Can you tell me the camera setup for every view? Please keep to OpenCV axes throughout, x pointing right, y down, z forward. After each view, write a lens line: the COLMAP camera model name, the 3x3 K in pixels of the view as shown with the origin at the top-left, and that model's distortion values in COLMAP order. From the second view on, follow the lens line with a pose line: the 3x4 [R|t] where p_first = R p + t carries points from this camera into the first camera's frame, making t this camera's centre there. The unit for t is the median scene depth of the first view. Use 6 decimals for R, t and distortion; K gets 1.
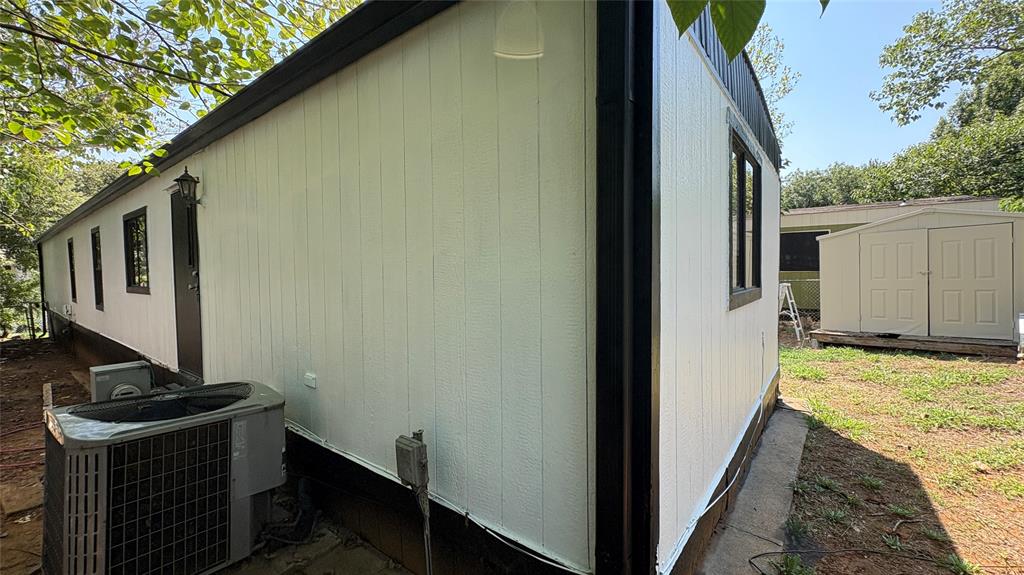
lens RADIAL K [[411.4, 0, 512.0], [0, 411.4, 287.5], [0, 0, 1]] dist [0.011774, -0.000149]
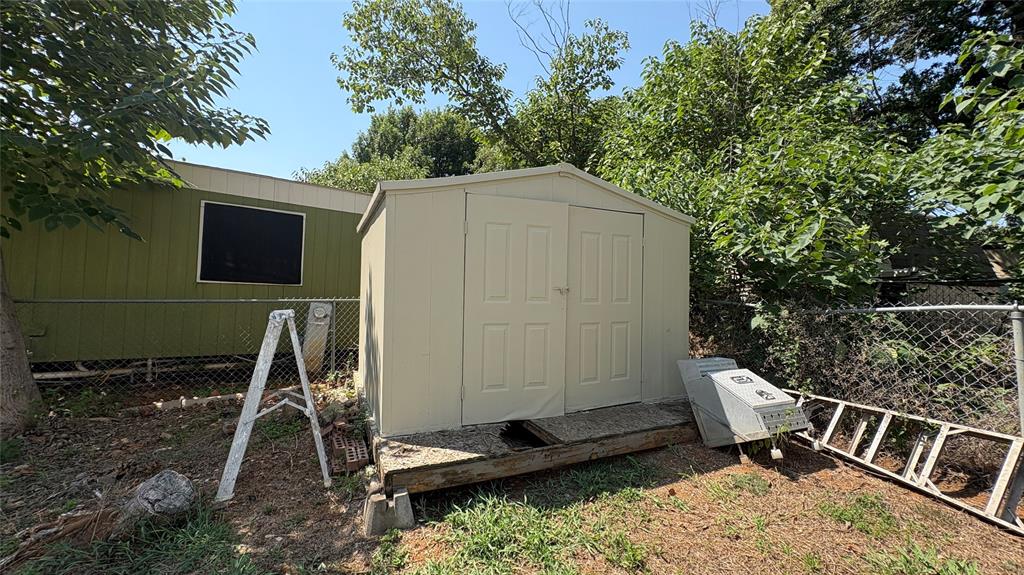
lens RADIAL K [[411.4, 0, 512.0], [0, 411.4, 287.5], [0, 0, 1]] dist [0.011774, -0.000149]
pose [[0.301899, 0.041296, 0.952445, 0.475977], [-0.013888, 0.999146, -0.038919, -0.016625], [-0.953239, -0.001477, 0.302214, 0.860497]]
